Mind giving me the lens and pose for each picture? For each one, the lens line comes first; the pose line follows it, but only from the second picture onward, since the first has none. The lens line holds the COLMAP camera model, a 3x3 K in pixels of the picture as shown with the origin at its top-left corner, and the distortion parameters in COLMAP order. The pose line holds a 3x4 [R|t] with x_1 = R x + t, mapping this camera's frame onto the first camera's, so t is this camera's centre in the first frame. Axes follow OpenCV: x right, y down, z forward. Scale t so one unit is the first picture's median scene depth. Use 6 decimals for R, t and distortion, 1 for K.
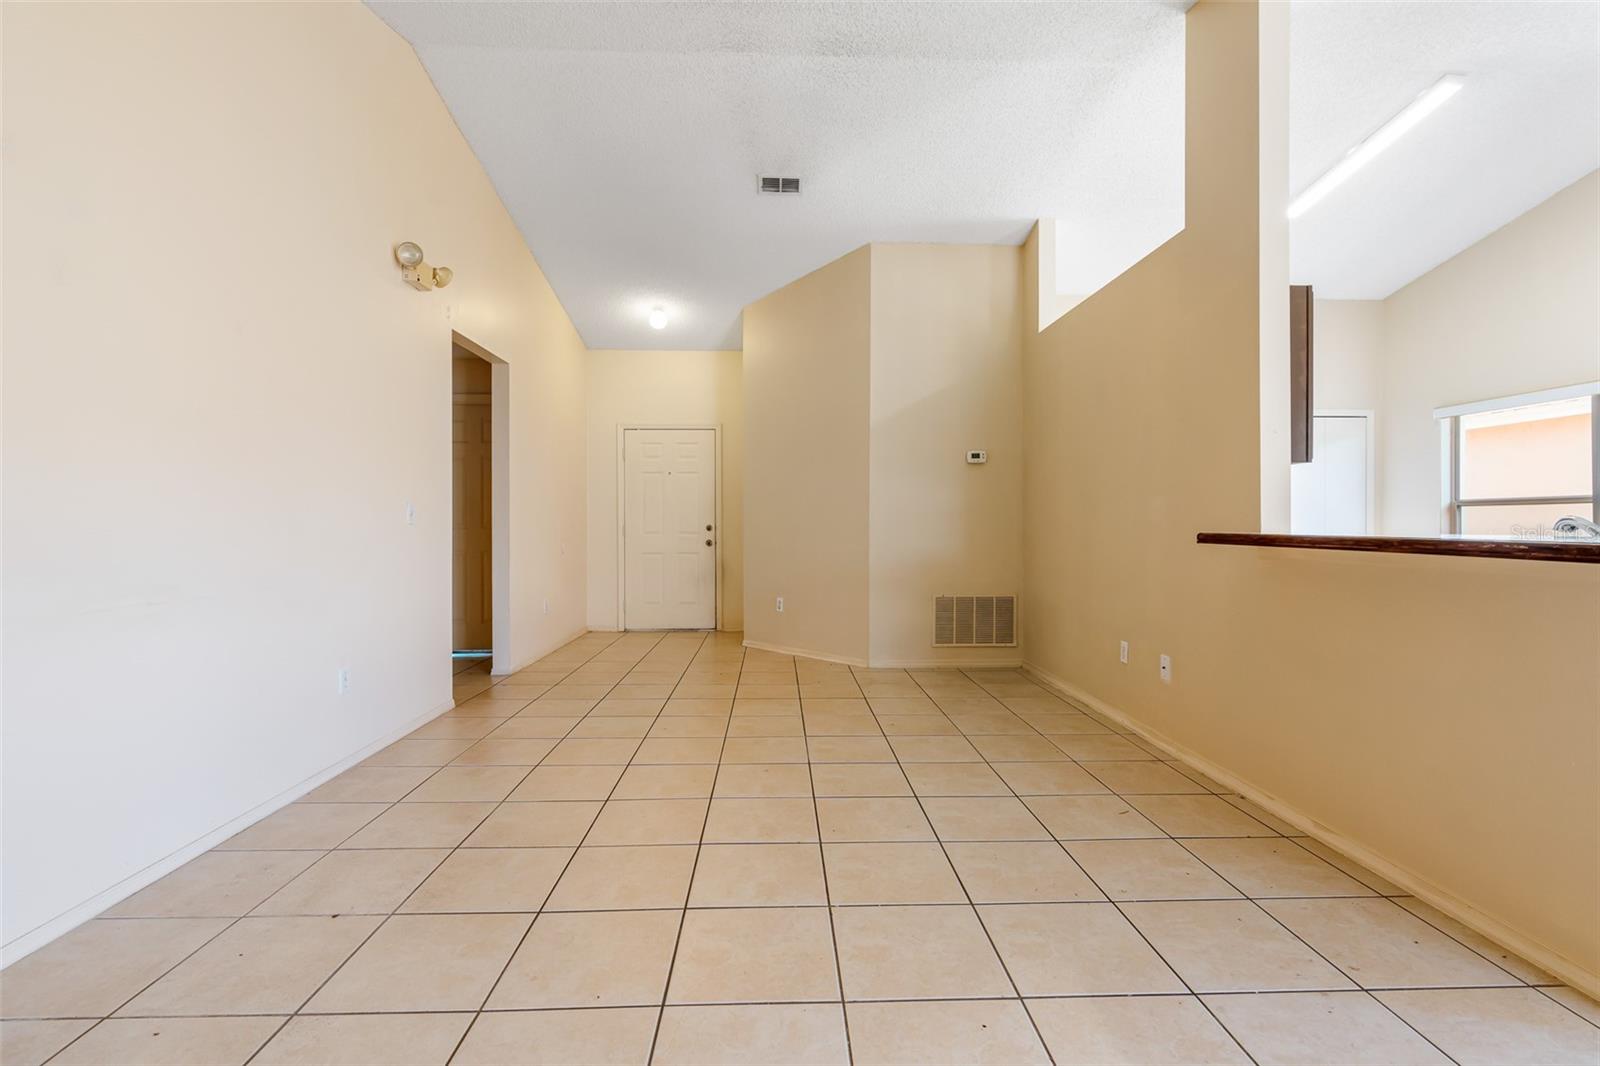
lens RADIAL K [[723.2, 0, 799.2], [0, 723.2, 525.1], [0, 0, 1]] dist [-0.001416, 0.000605]
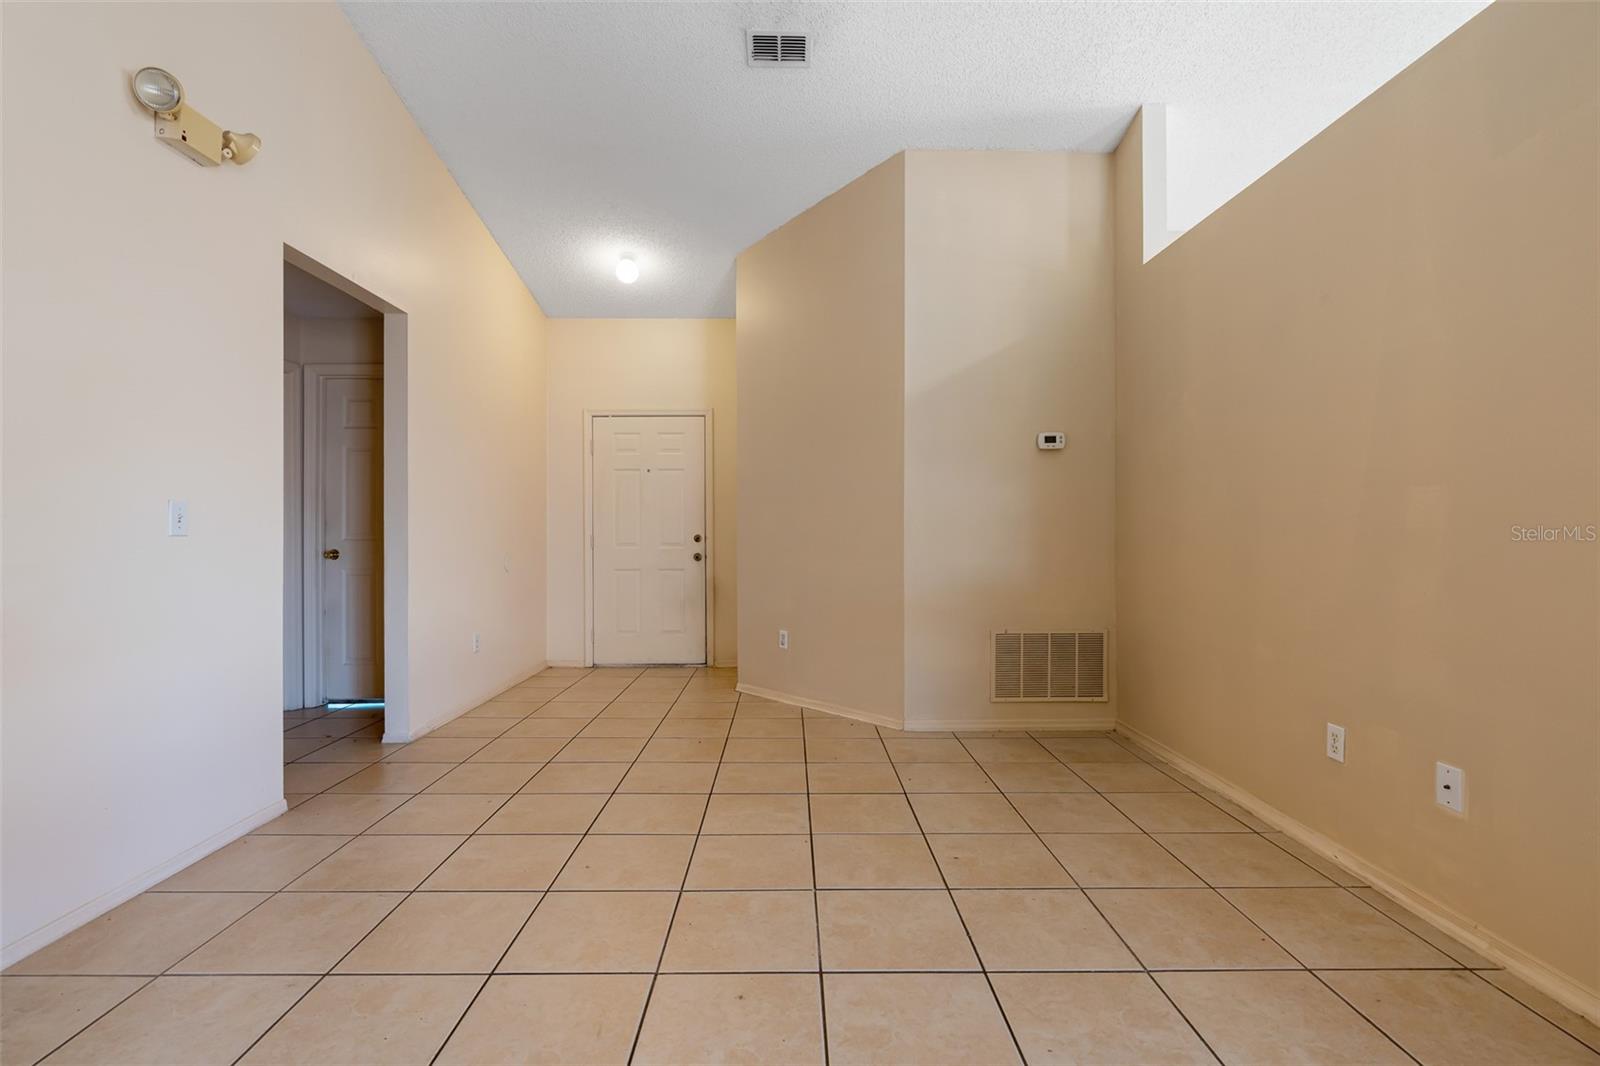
lens RADIAL K [[709.3, 0, 796.3], [0, 709.3, 529.5], [0, 0, 1]] dist [-0.014757, 0.000527]
pose [[0.999726, -0.002139, -0.023322, 0.005001], [0.002001, 0.999980, -0.005932, -0.001457], [0.023334, 0.005884, 0.999710, 0.283015]]
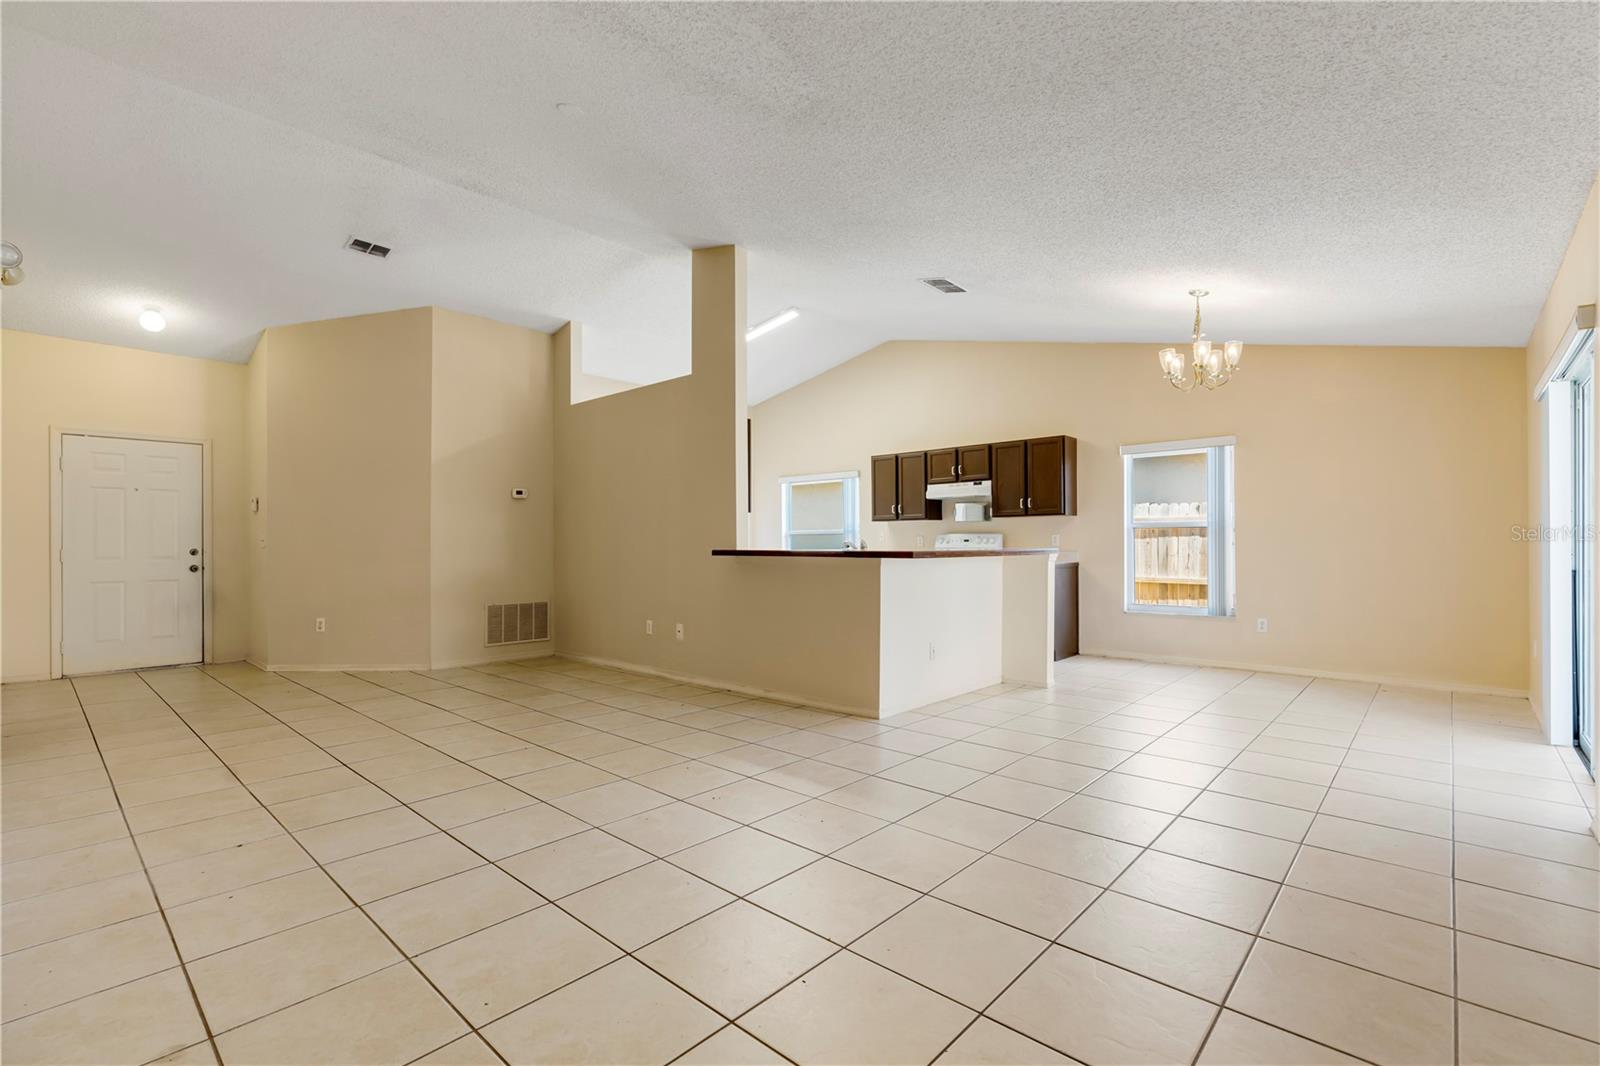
lens RADIAL K [[723.0, 0, 799.1], [0, 723.0, 542.8], [0, 0, 1]] dist [-0.005457, -0.000026]
pose [[0.698953, -0.000578, 0.715168, -0.319897], [0.005710, 0.999972, -0.004772, 0.001321], [-0.715145, 0.007419, 0.698937, -0.237022]]
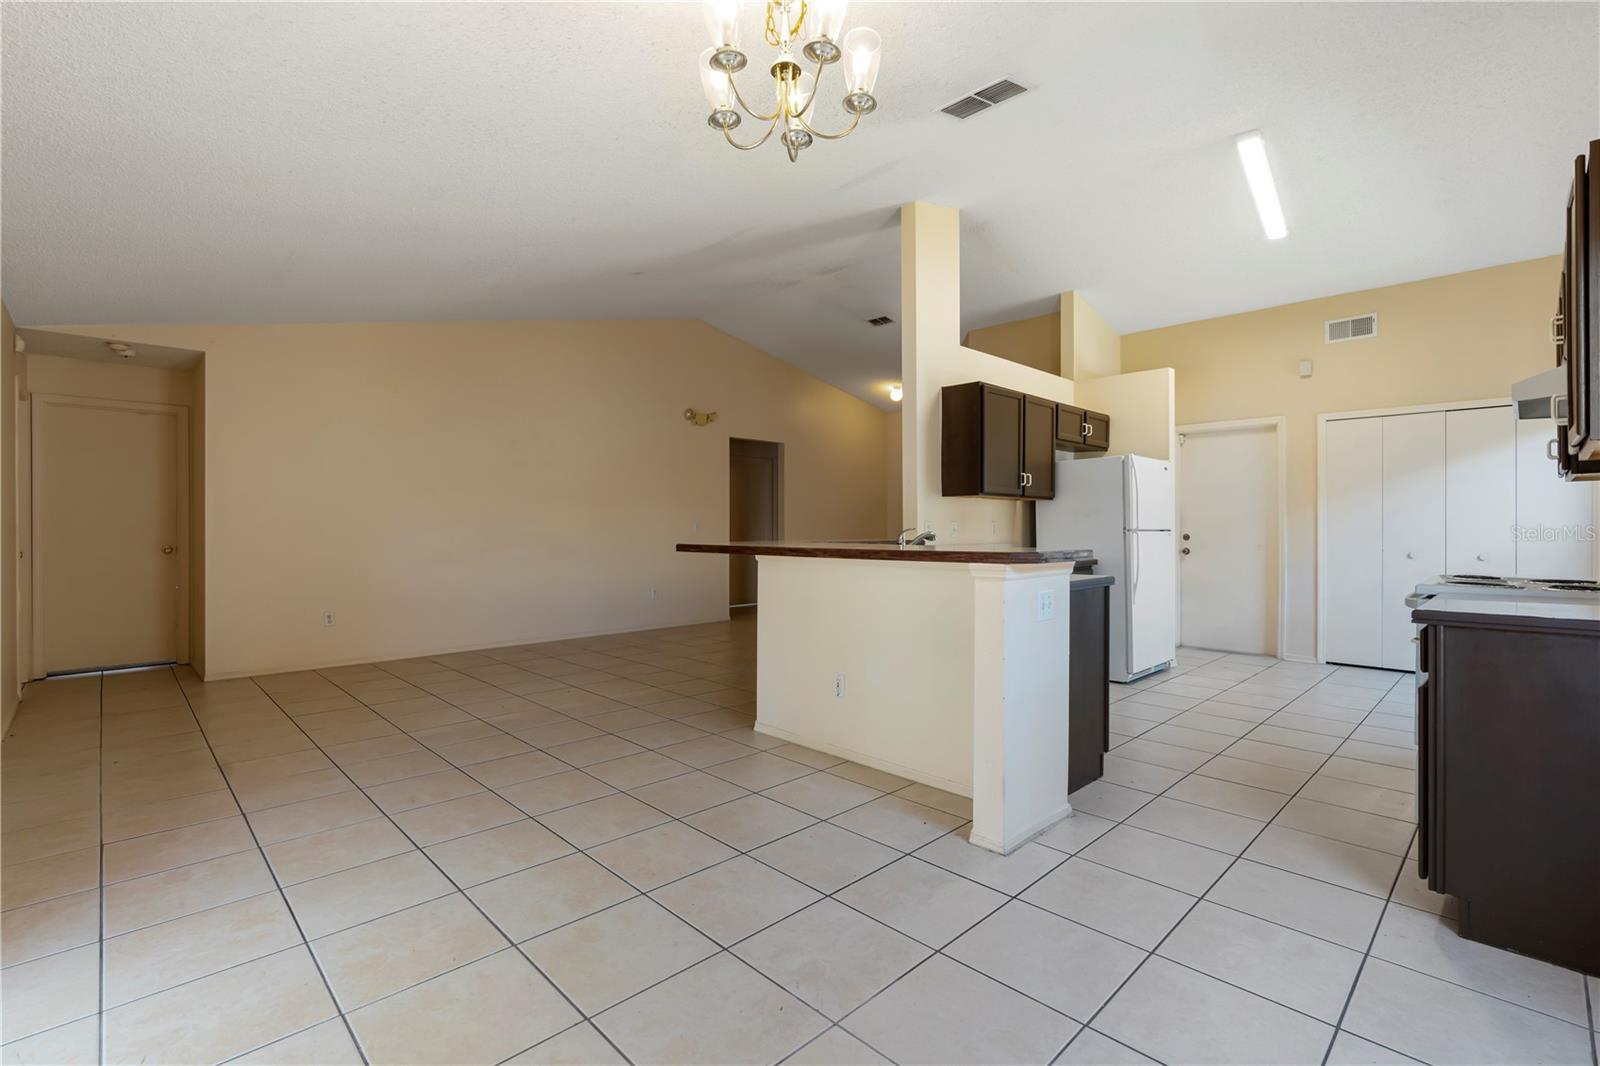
lens RADIAL K [[723.2, 0, 799.2], [0, 723.2, 525.1], [0, 0, 1]] dist [-0.001416, 0.000605]
pose [[0.674072, -0.000976, -0.738665, 0.911370], [-0.002662, 0.999989, -0.003750, -0.008849], [0.738661, 0.004494, 0.674062, -0.188527]]
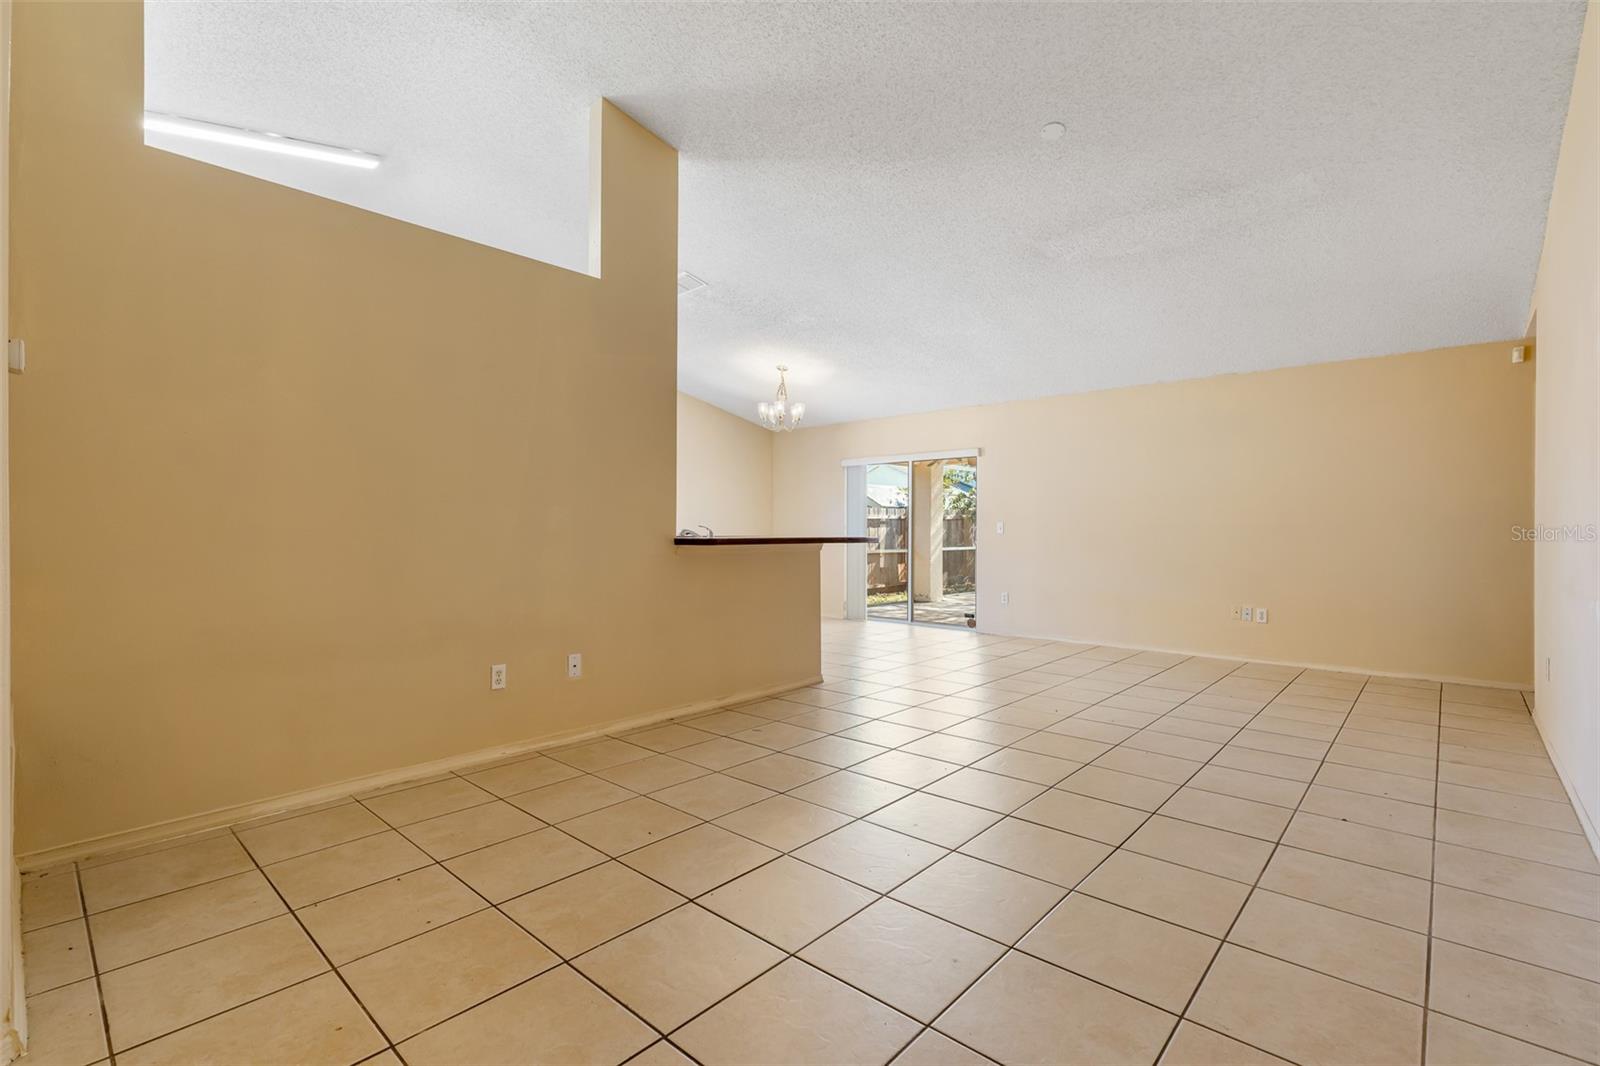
lens RADIAL K [[717.5, 0, 798.1], [0, 717.5, 528.6], [0, 0, 1]] dist [-0.008144, 0.000571]
pose [[-0.717126, 0.002573, 0.696939, -0.307750], [0.001963, 0.999997, -0.001672, -0.002908], [-0.696941, 0.000169, -0.717128, 0.989078]]
